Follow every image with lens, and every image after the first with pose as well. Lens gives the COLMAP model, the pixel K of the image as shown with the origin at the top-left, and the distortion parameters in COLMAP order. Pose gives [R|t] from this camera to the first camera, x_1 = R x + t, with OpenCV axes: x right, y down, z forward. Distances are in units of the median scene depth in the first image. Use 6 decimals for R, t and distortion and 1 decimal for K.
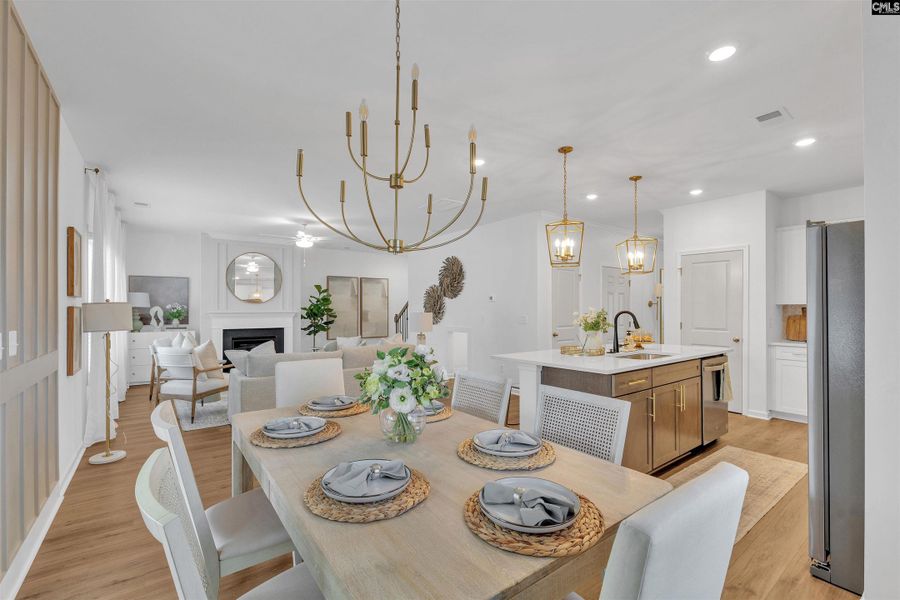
lens RADIAL K [[397.6, 0, 462.7], [0, 397.6, 308.0], [0, 0, 1]] dist [-0.002813, 0.000043]
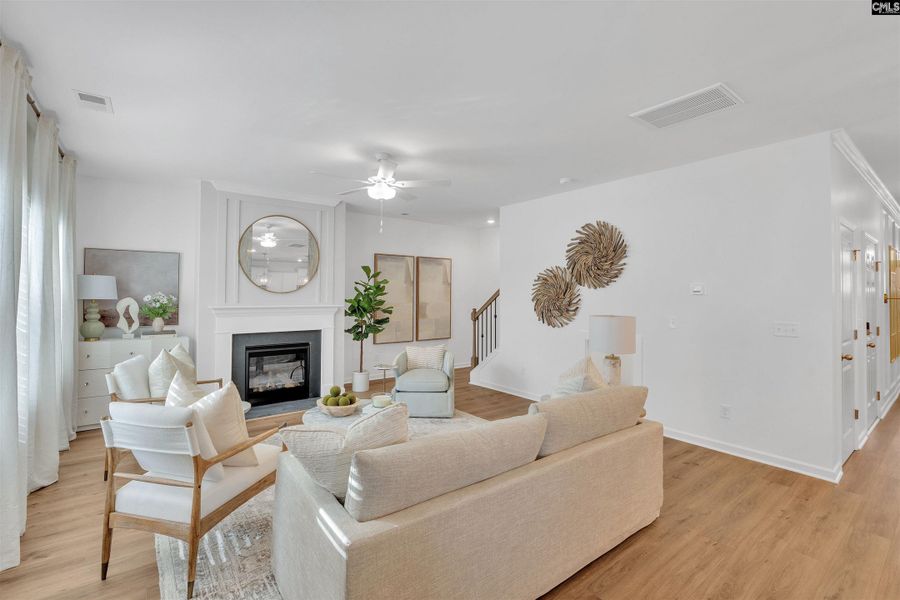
lens RADIAL K [[397.6, 0, 443.5], [0, 397.6, 287.6], [0, 0, 1]] dist [-0.002813, 0.000043]
pose [[0.999933, 0.007557, -0.008806, -0.254432], [-0.007677, 0.999876, -0.013751, -0.013929], [0.008701, 0.013818, 0.999867, 0.357824]]
